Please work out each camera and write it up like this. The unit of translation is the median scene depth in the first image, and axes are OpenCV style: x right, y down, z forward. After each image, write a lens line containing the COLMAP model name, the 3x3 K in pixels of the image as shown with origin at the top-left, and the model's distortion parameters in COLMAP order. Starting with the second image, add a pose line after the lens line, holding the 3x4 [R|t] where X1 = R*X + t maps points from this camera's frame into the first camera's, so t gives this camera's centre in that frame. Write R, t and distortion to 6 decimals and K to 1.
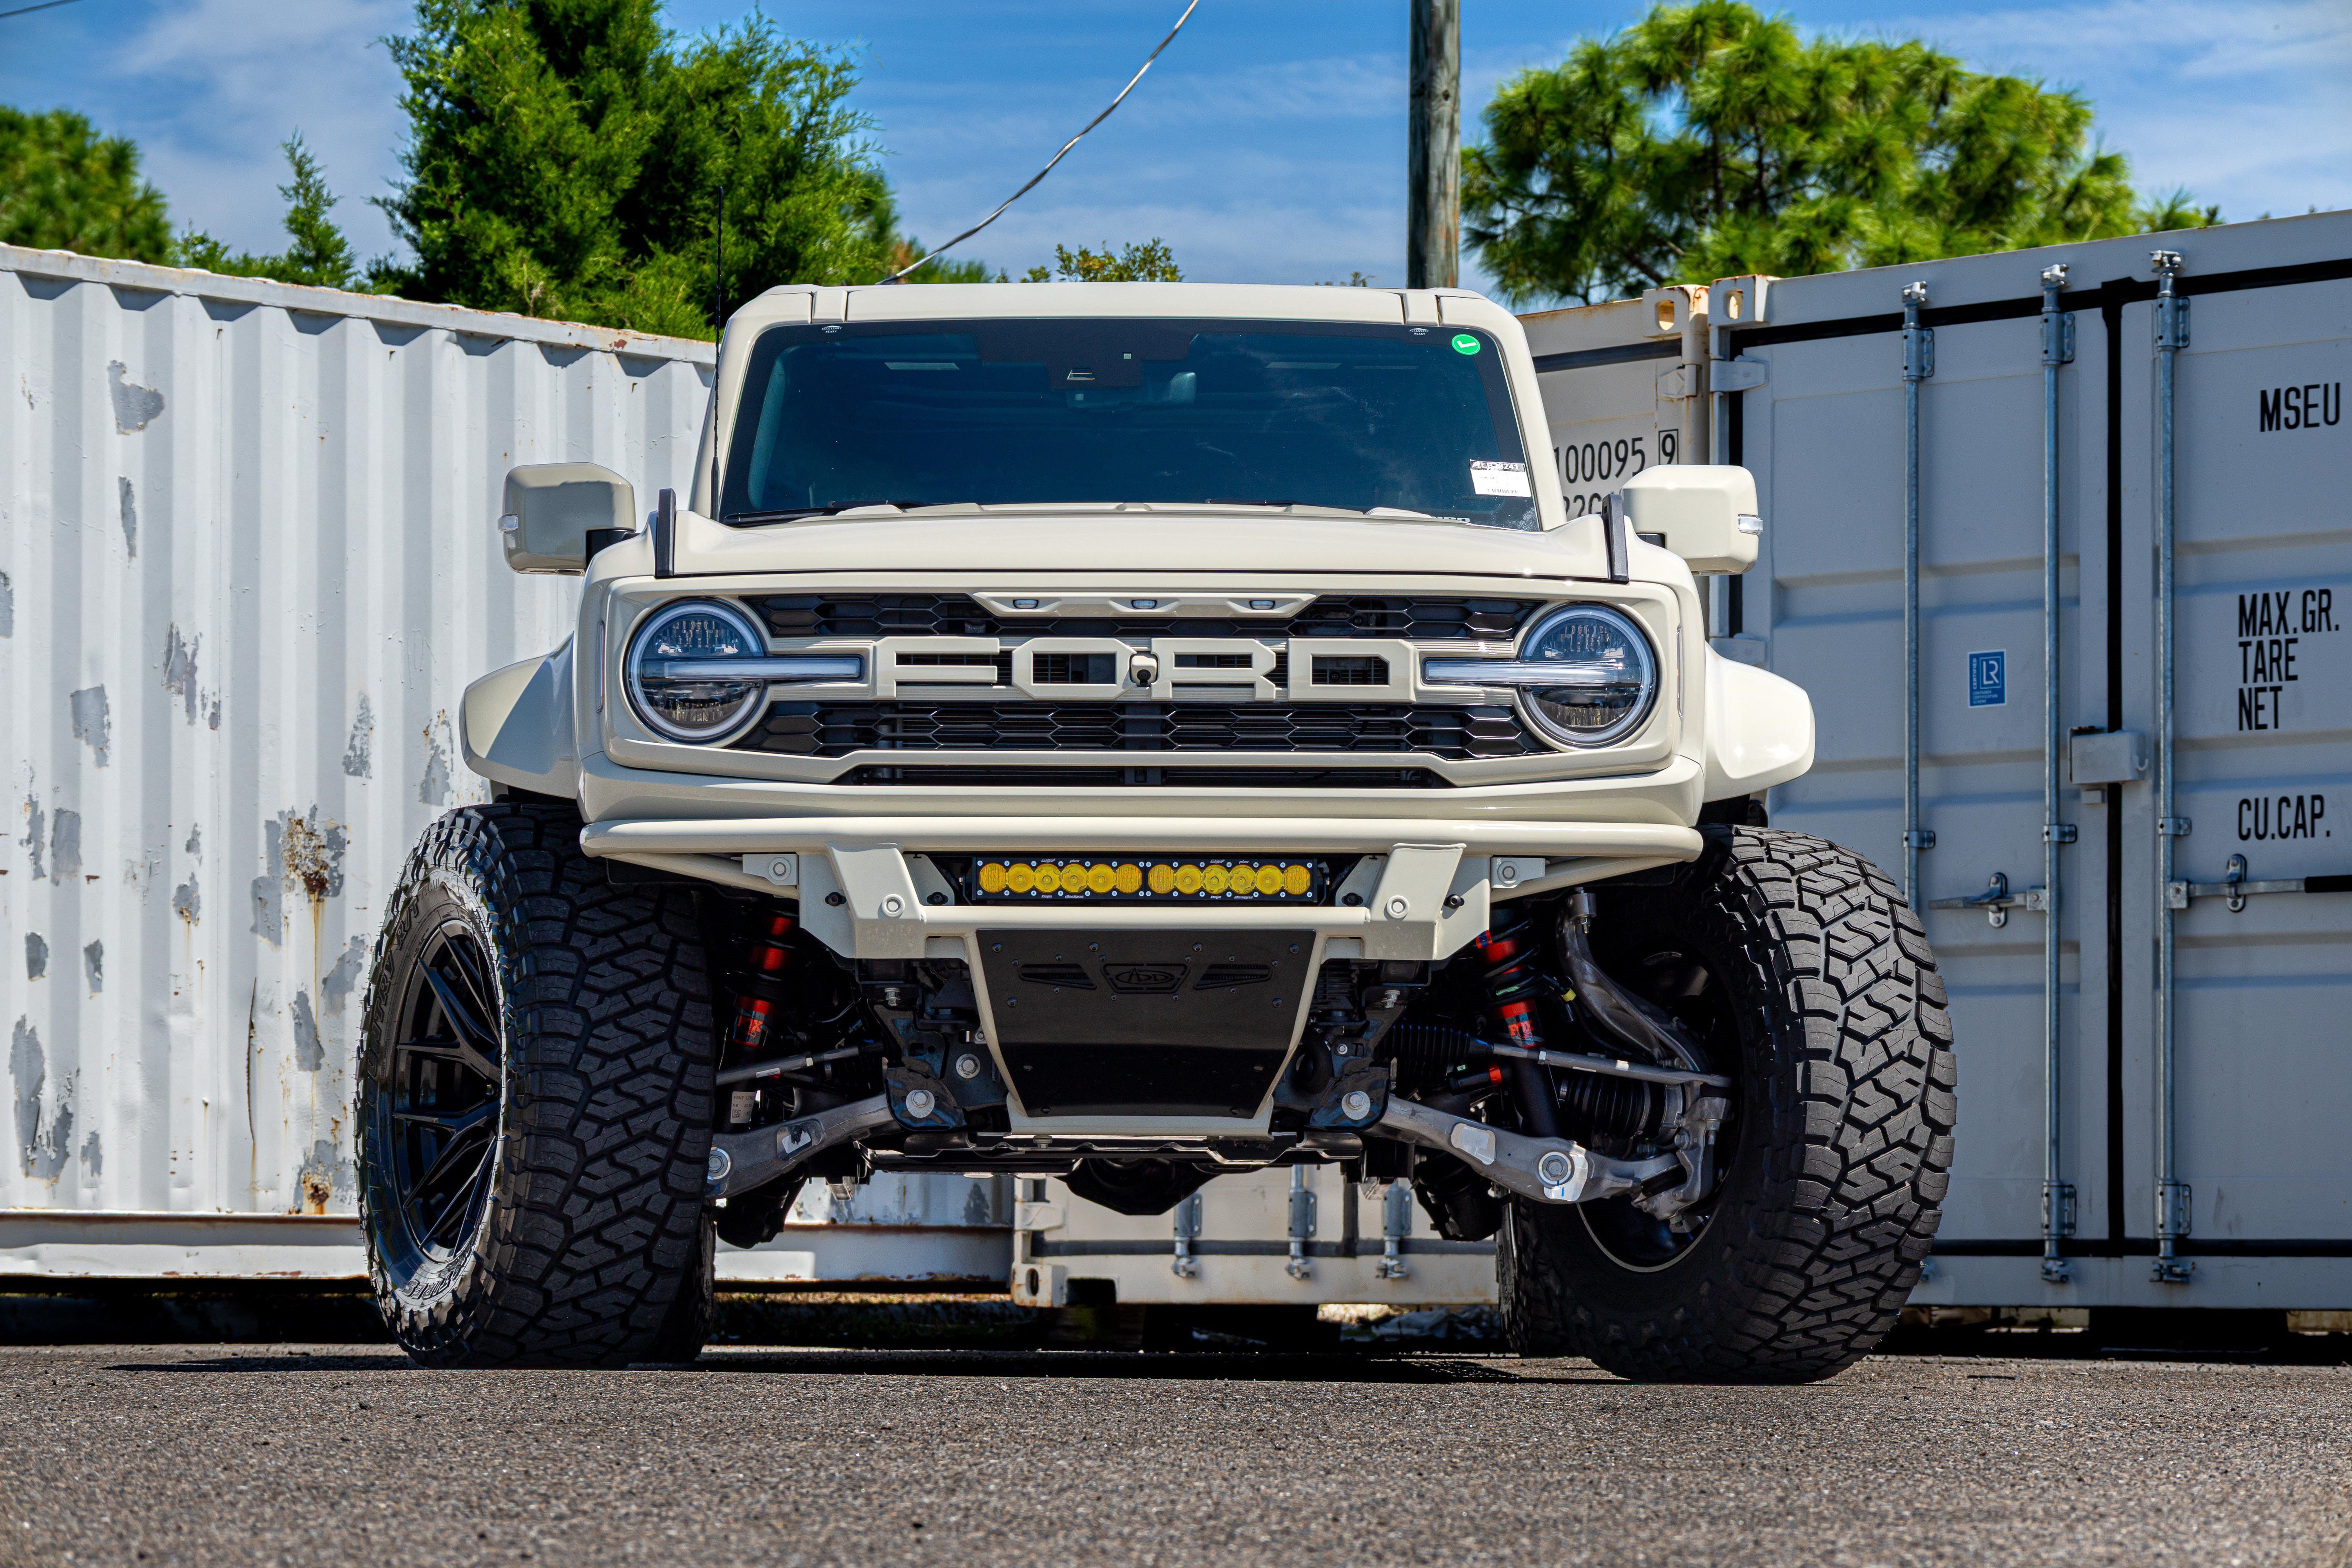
lens RADIAL K [[6564.2, 0, 1220.6], [0, 6564.2, 916.9], [0, 0, 1]] dist [-0.007280, -0.409471]
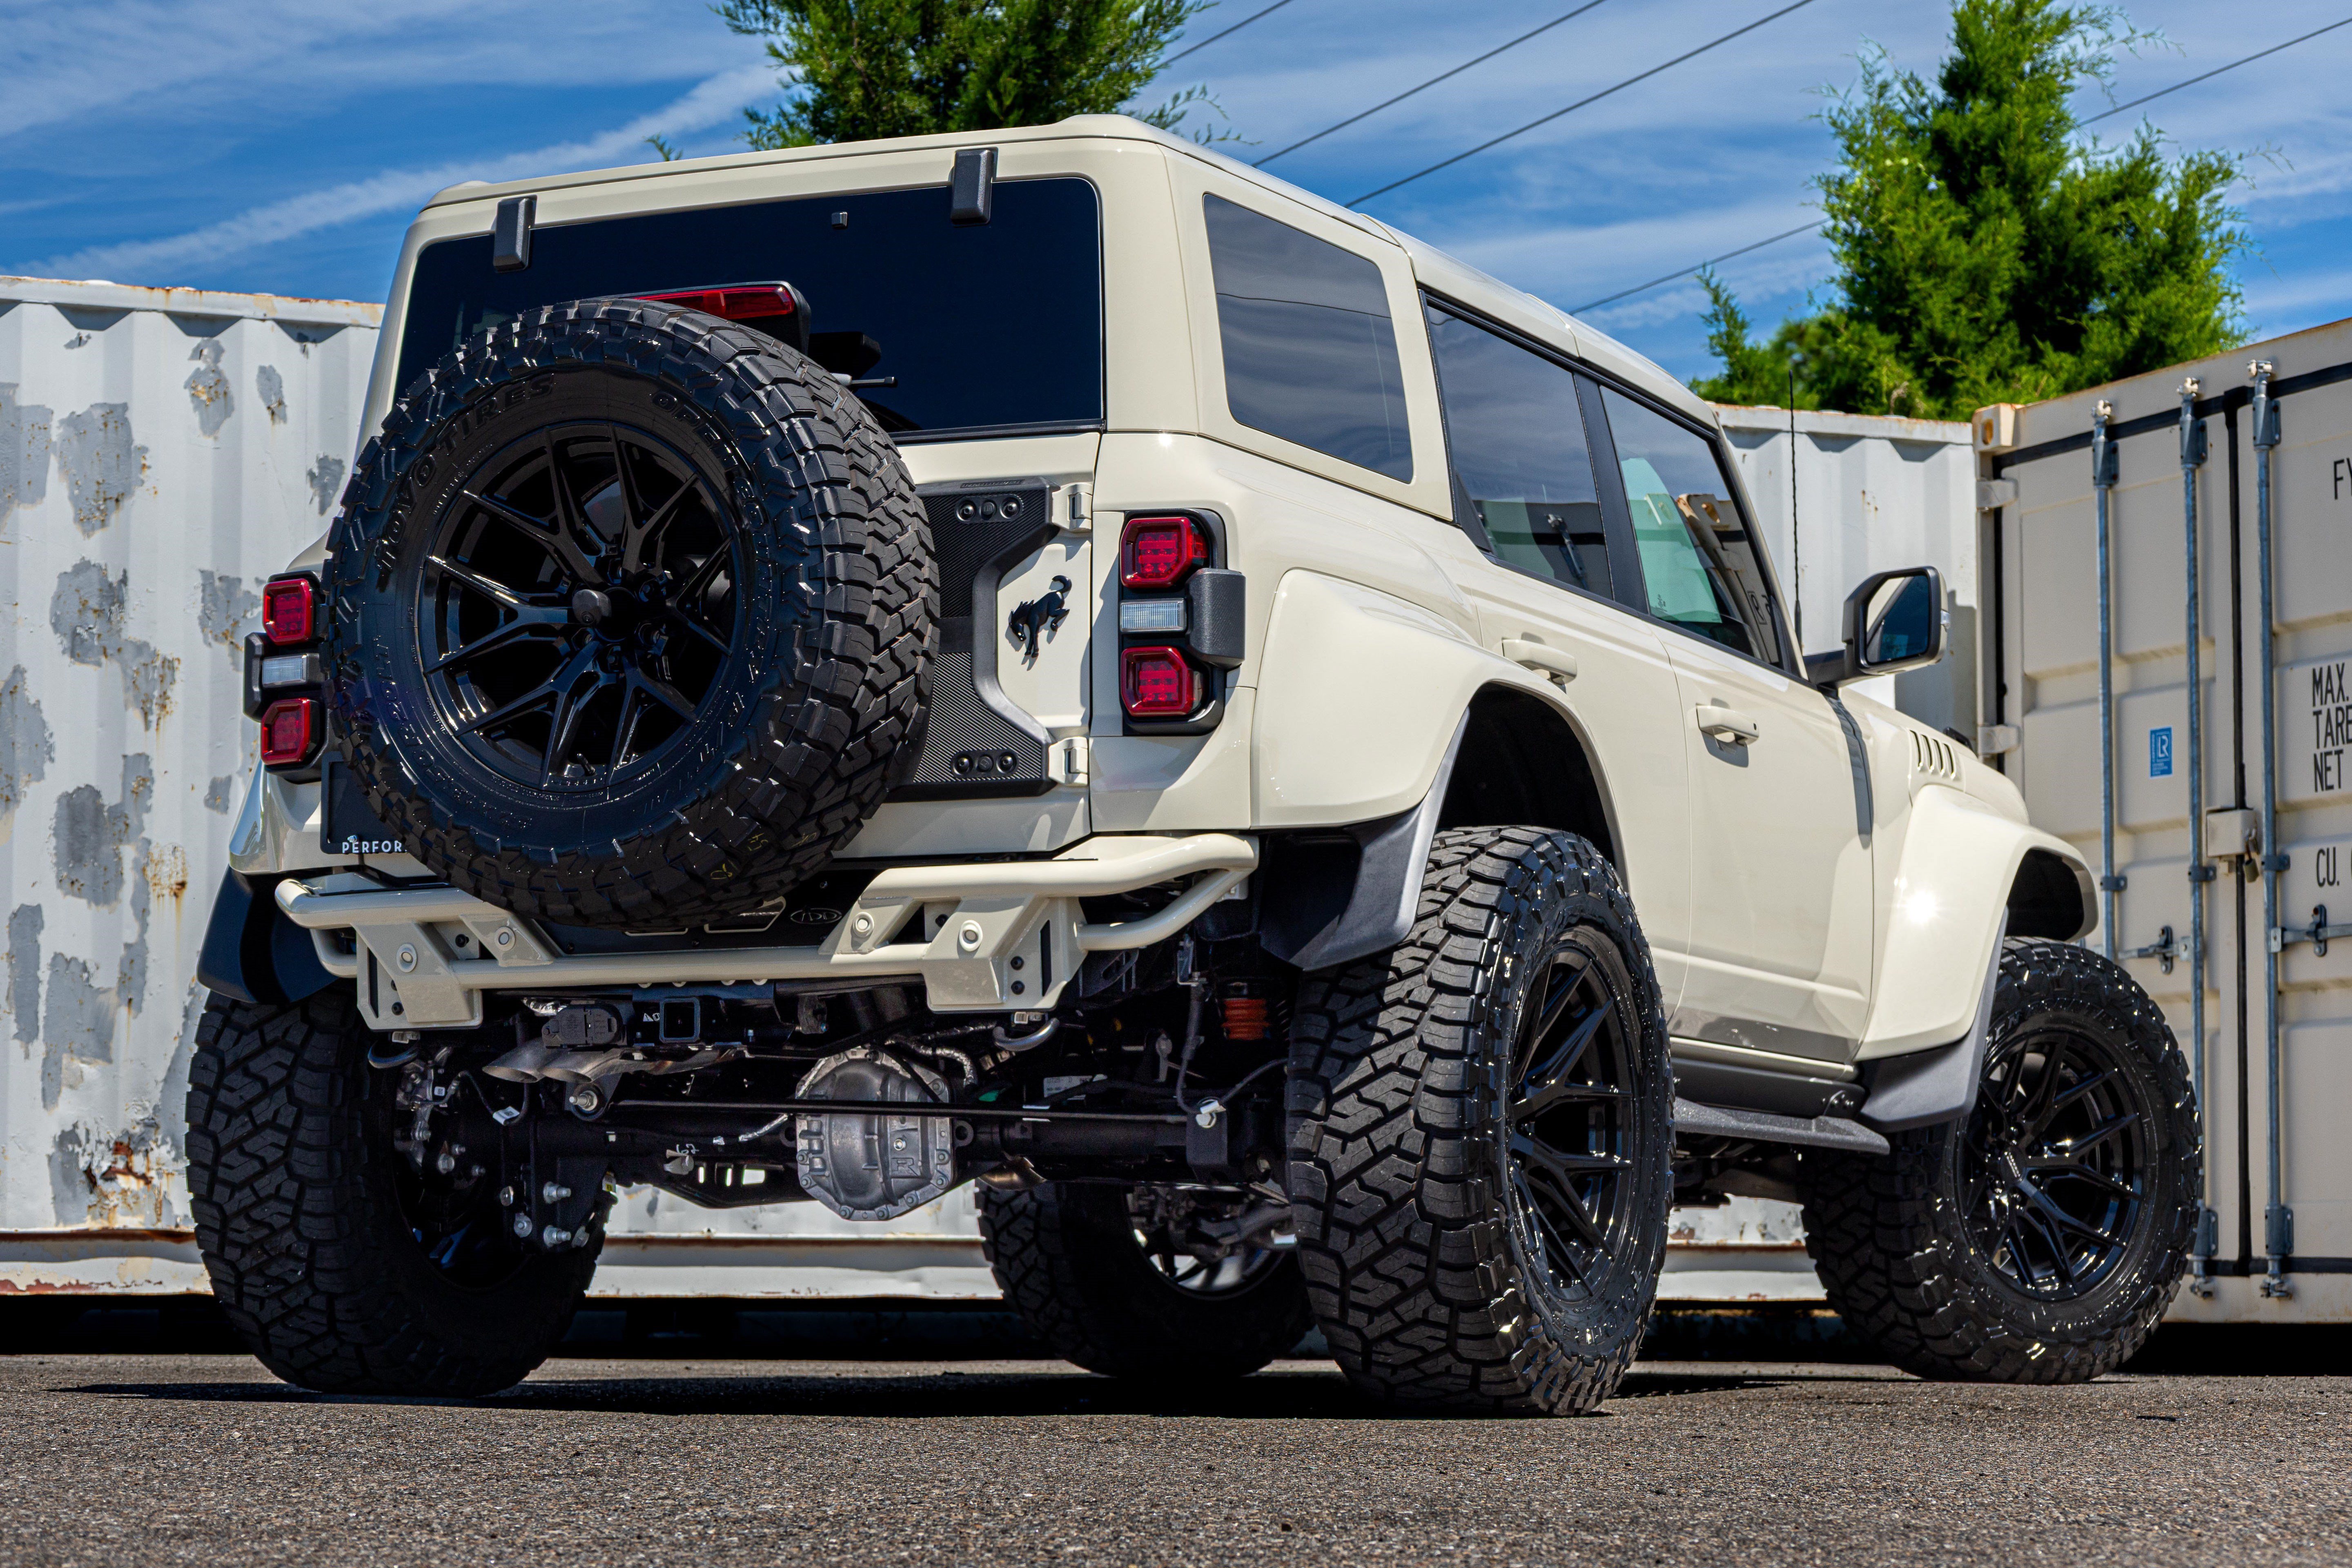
lens RADIAL K [[5334.8, 0, 1214.3], [0, 5334.8, 872.4], [0, 0, 1]] dist [-0.055245, 0.175583]
pose [[0.921536, -0.029155, -0.387196, 0.196316], [0.020275, 0.999430, -0.027000, 0.009799], [0.387762, 0.017031, 0.921602, 0.205000]]
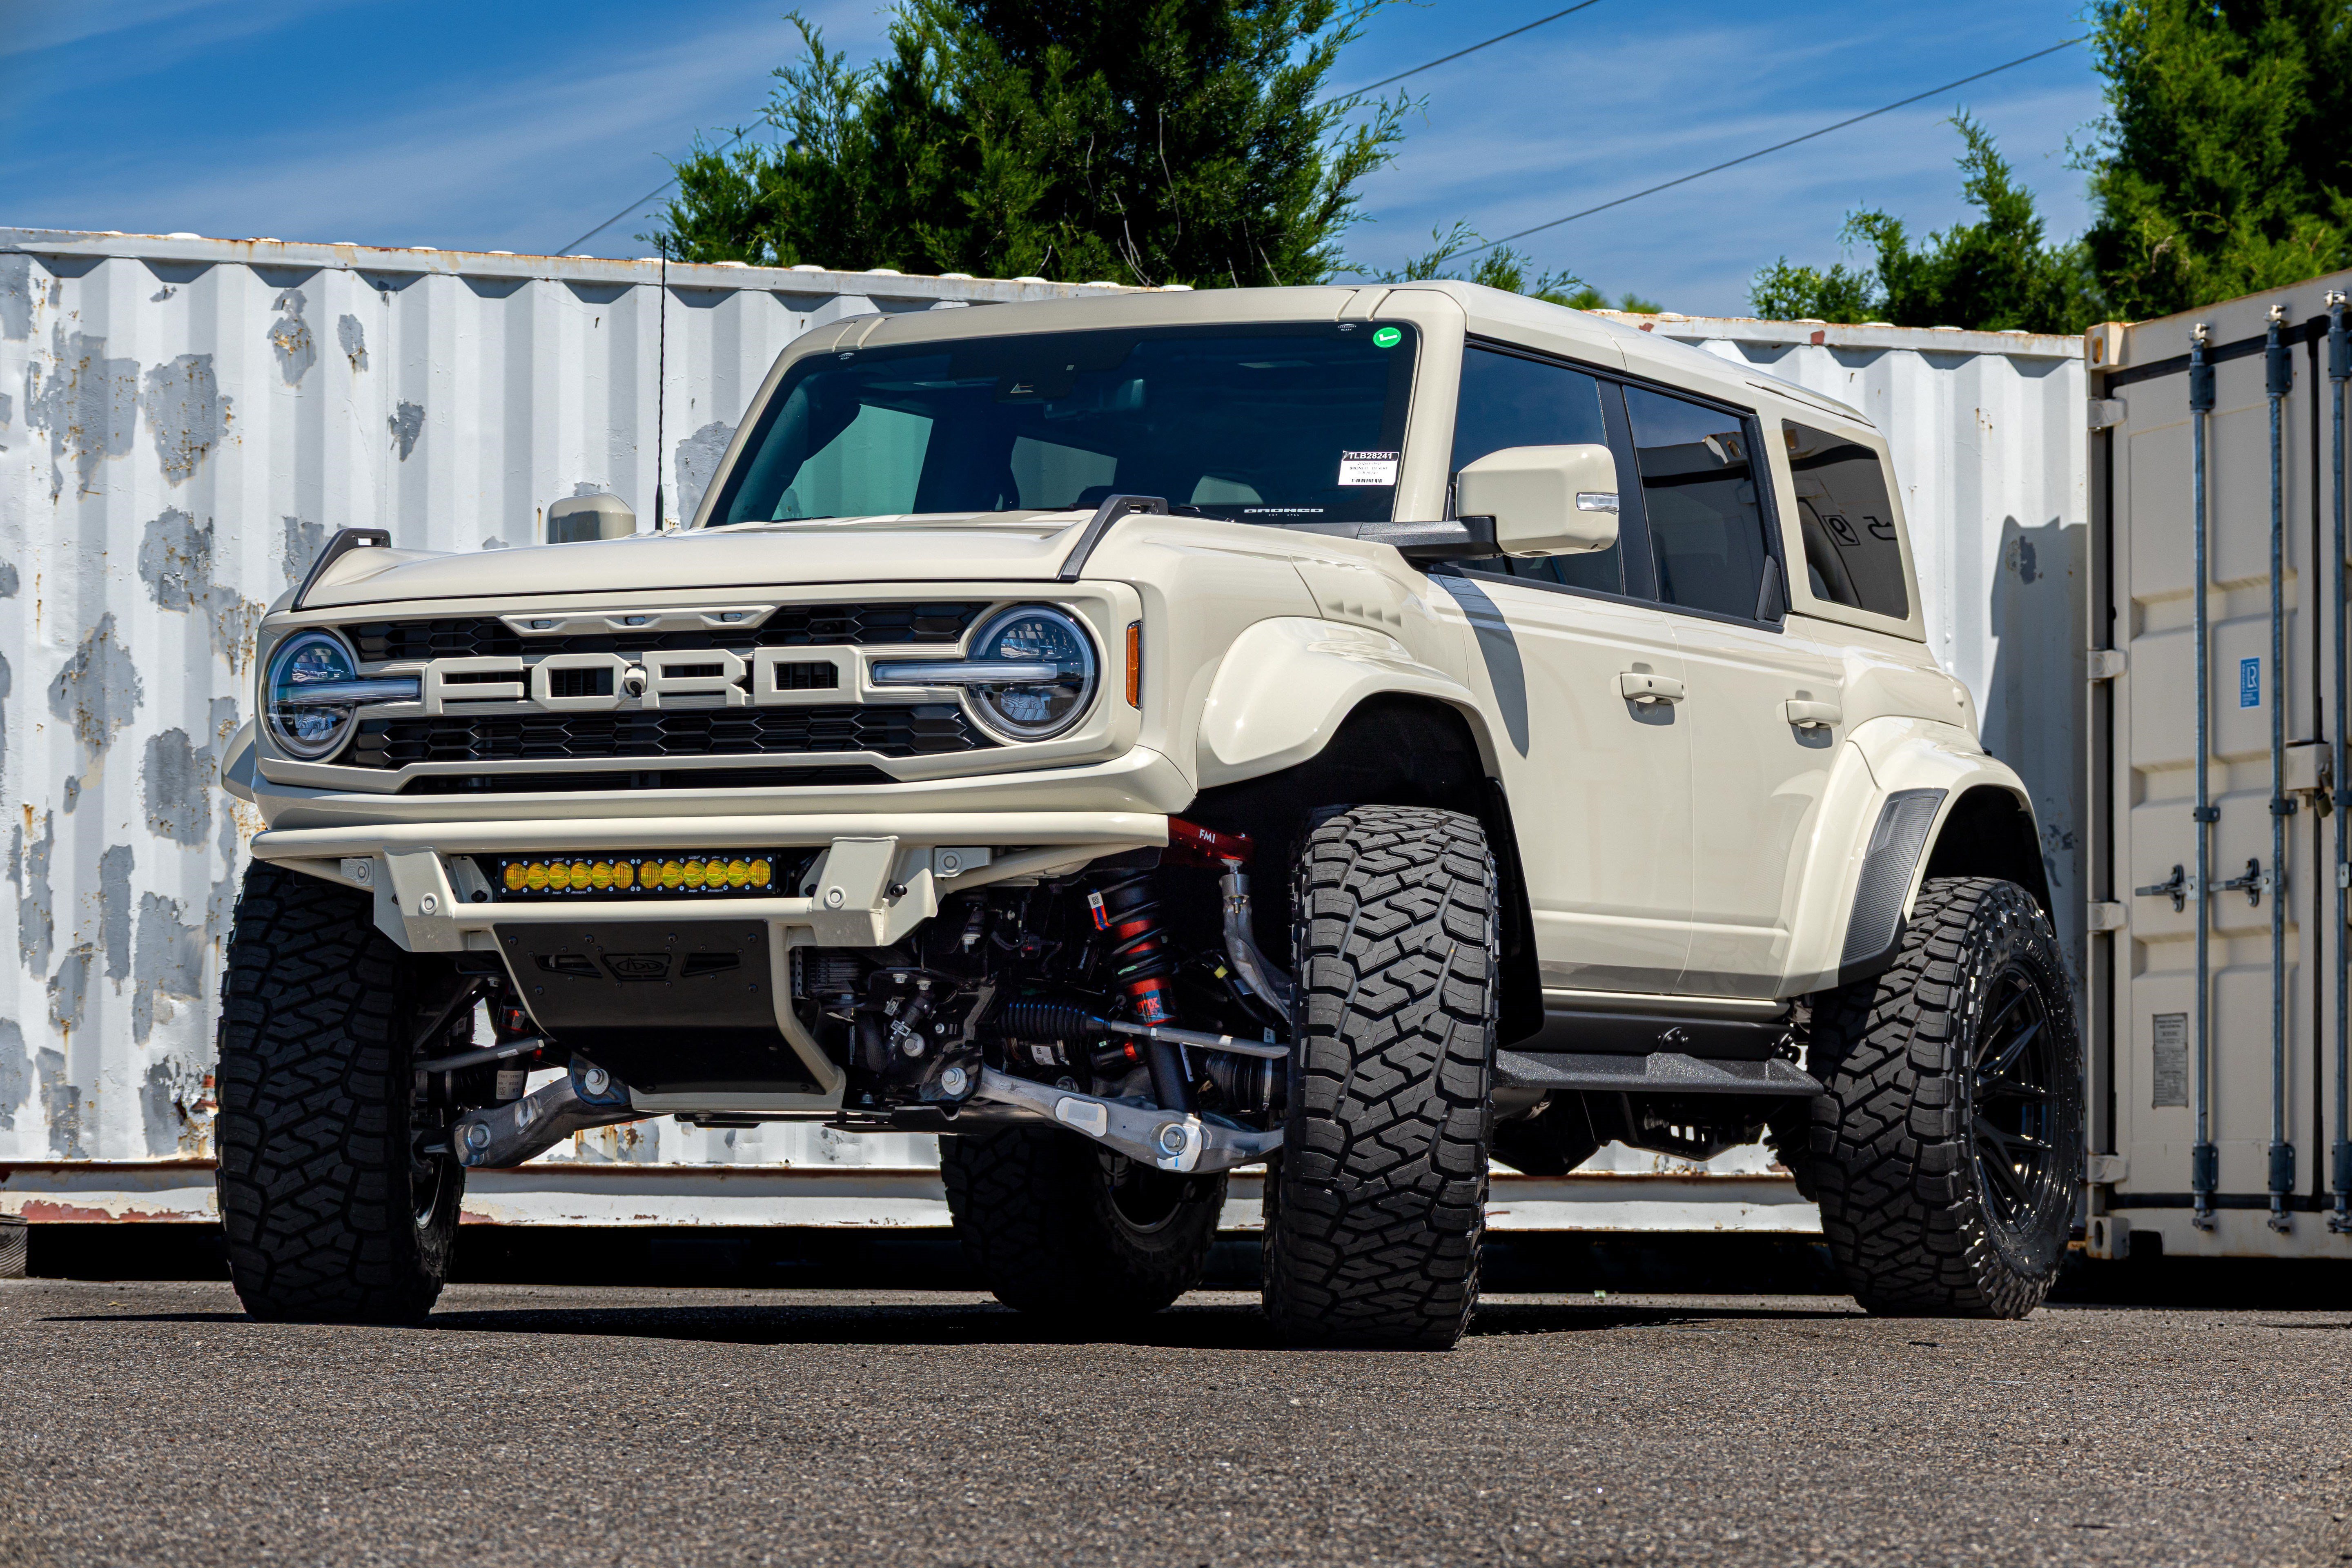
lens RADIAL K [[6564.2, 0, 1220.6], [0, 6564.2, 916.9], [0, 0, 1]] dist [-0.007280, -0.409471]
pose [[0.891016, -0.015655, -0.453702, 0.333253], [0.020664, 0.999768, 0.006086, -0.002037], [0.453502, -0.014798, 0.891133, 0.046997]]
